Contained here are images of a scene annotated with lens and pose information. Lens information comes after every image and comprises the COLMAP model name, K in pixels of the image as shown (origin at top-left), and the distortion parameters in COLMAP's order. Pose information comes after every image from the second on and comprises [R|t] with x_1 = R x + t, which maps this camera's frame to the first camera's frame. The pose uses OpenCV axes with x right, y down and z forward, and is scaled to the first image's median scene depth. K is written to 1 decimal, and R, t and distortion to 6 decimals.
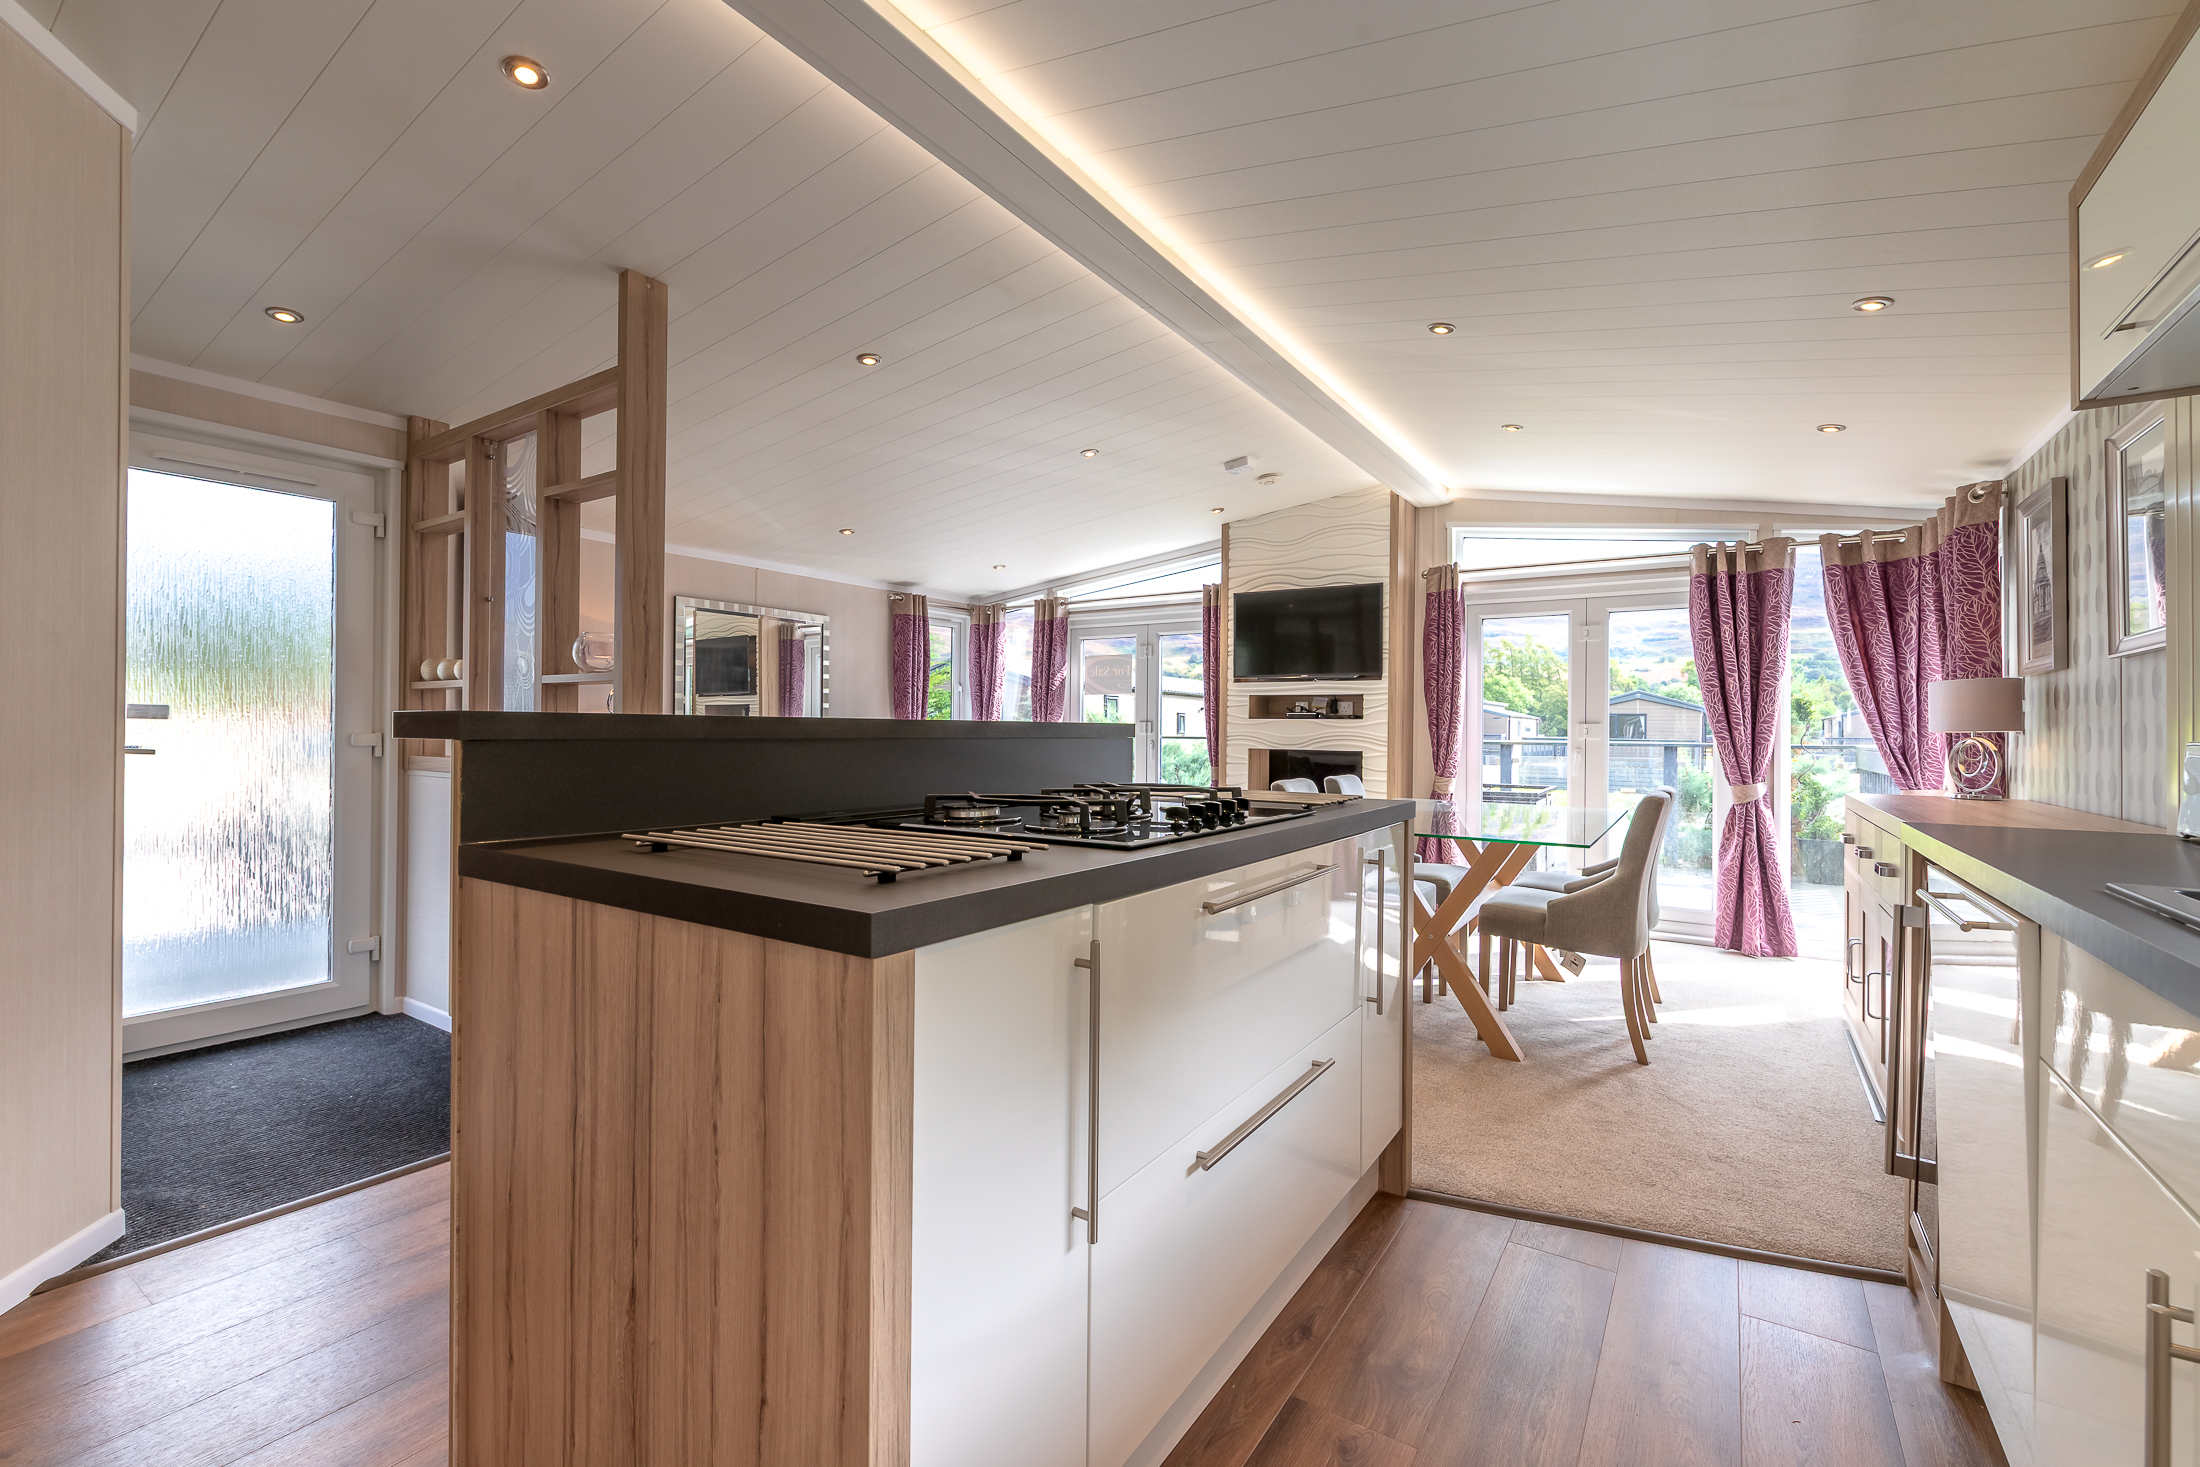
lens RADIAL K [[937.6, 0, 1094.1], [0, 937.6, 726.6], [0, 0, 1]] dist [-0.003700, -0.000404]
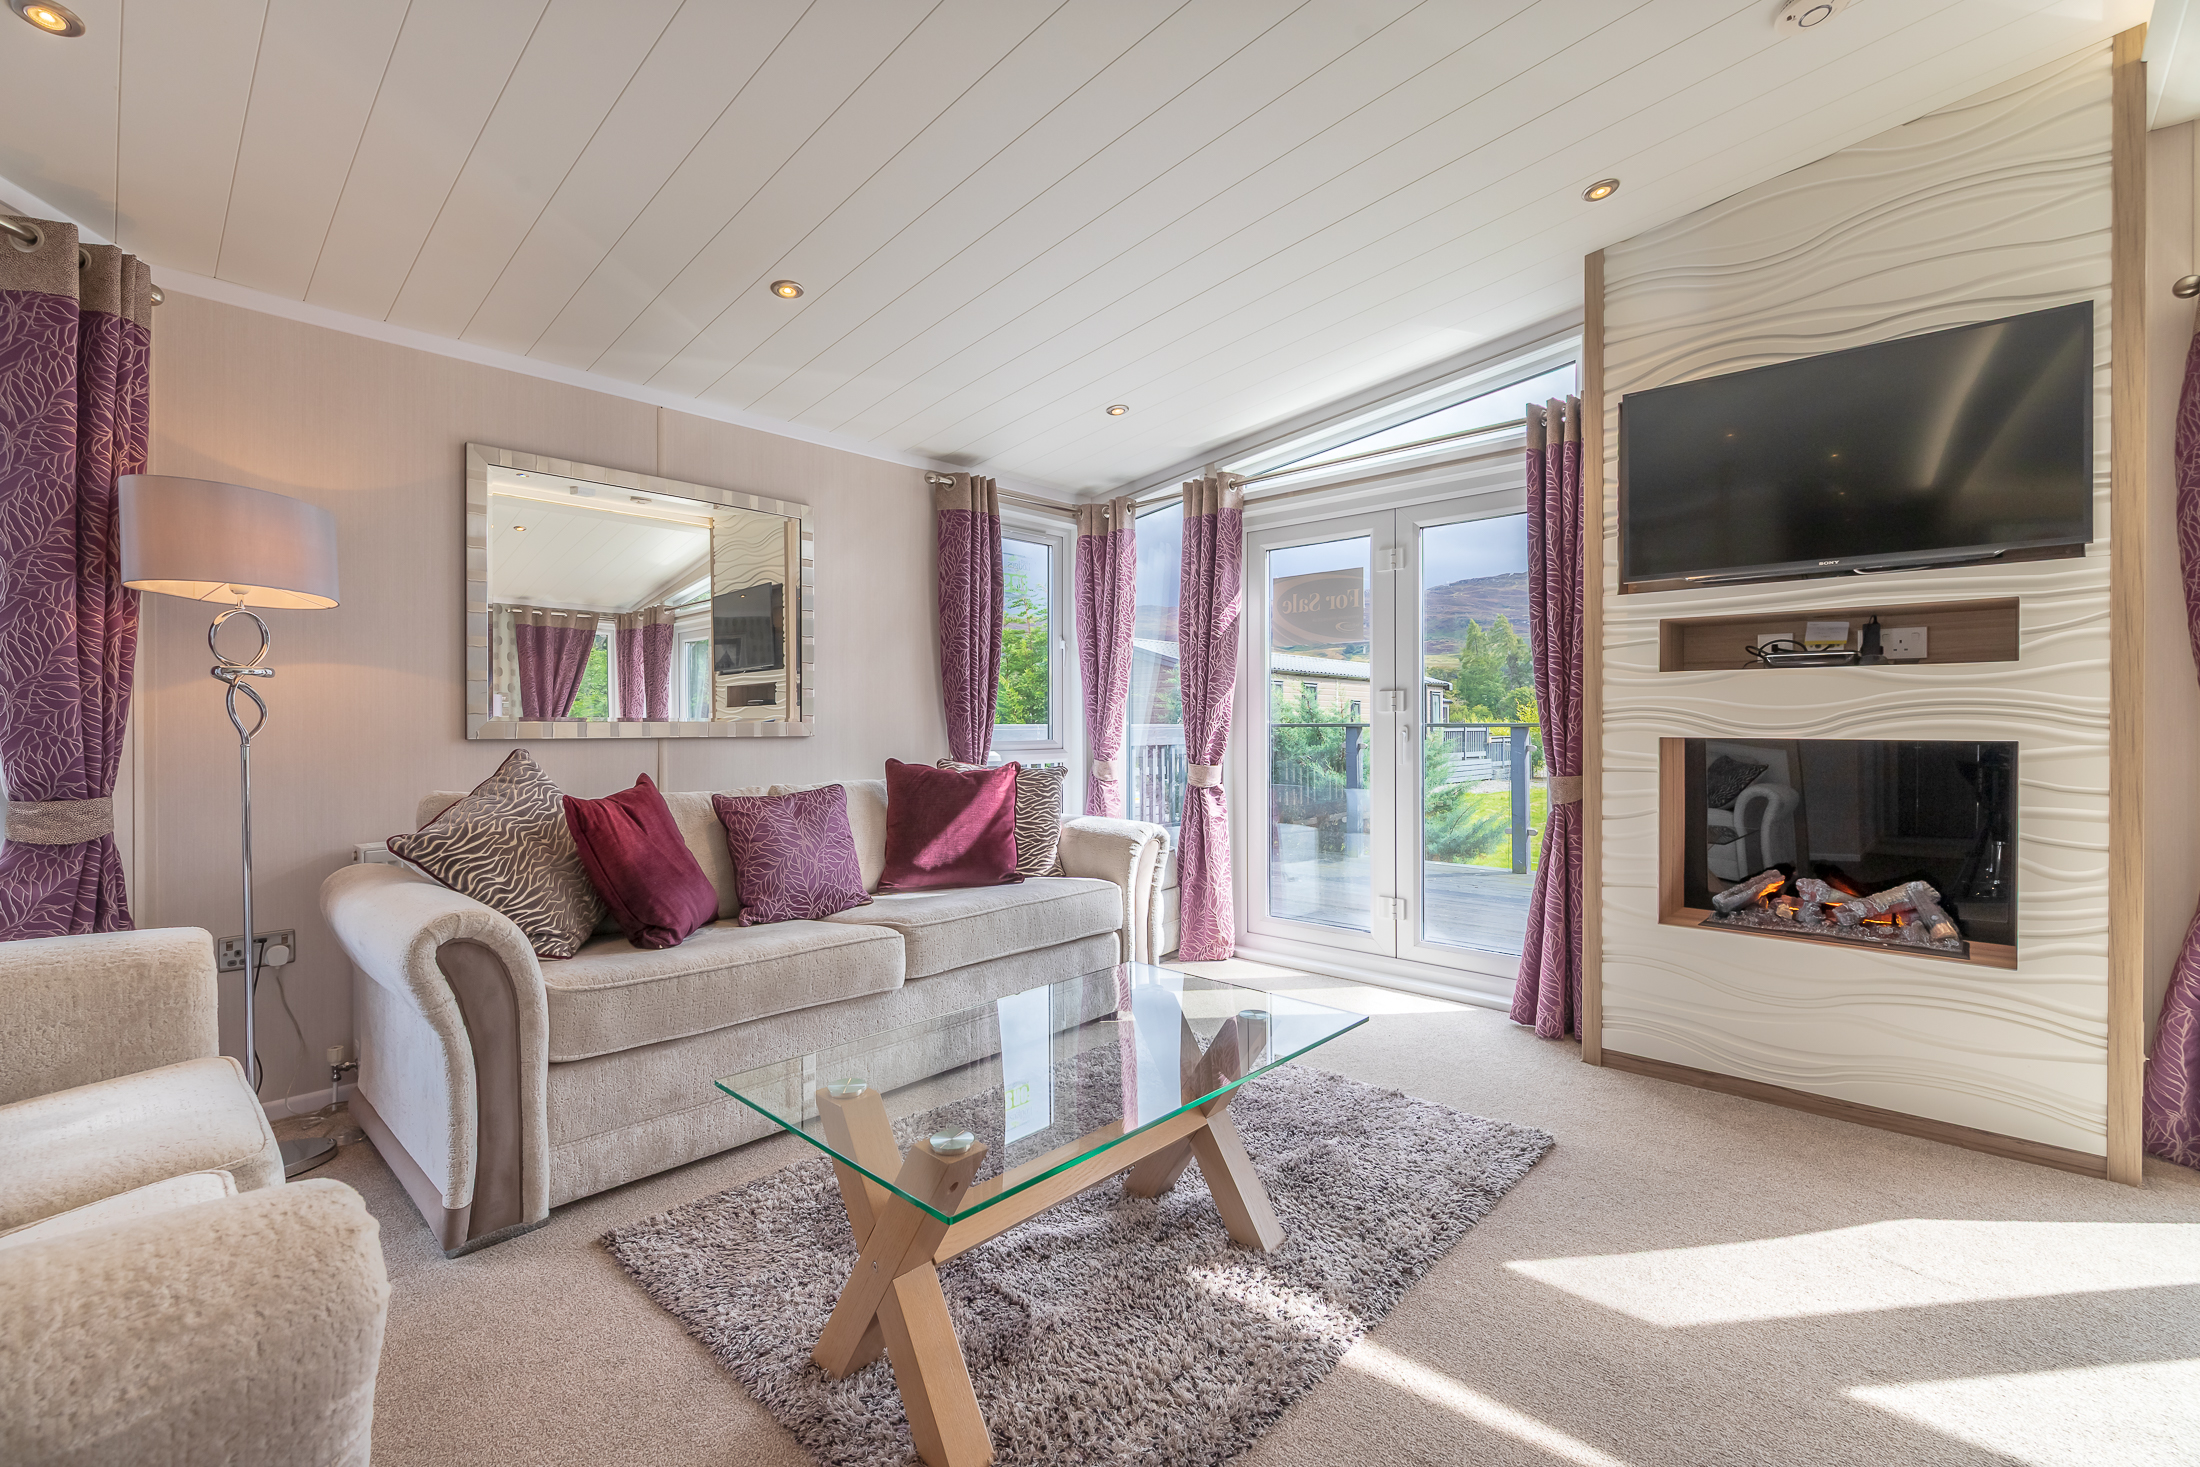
lens RADIAL K [[937.6, 0, 1094.1], [0, 937.6, 726.6], [0, 0, 1]] dist [-0.003700, -0.000404]
pose [[0.987133, -0.011658, -0.159473, -0.027930], [0.012906, 0.999894, 0.006792, 0.009558], [0.159377, -0.008763, 0.987179, 0.429189]]
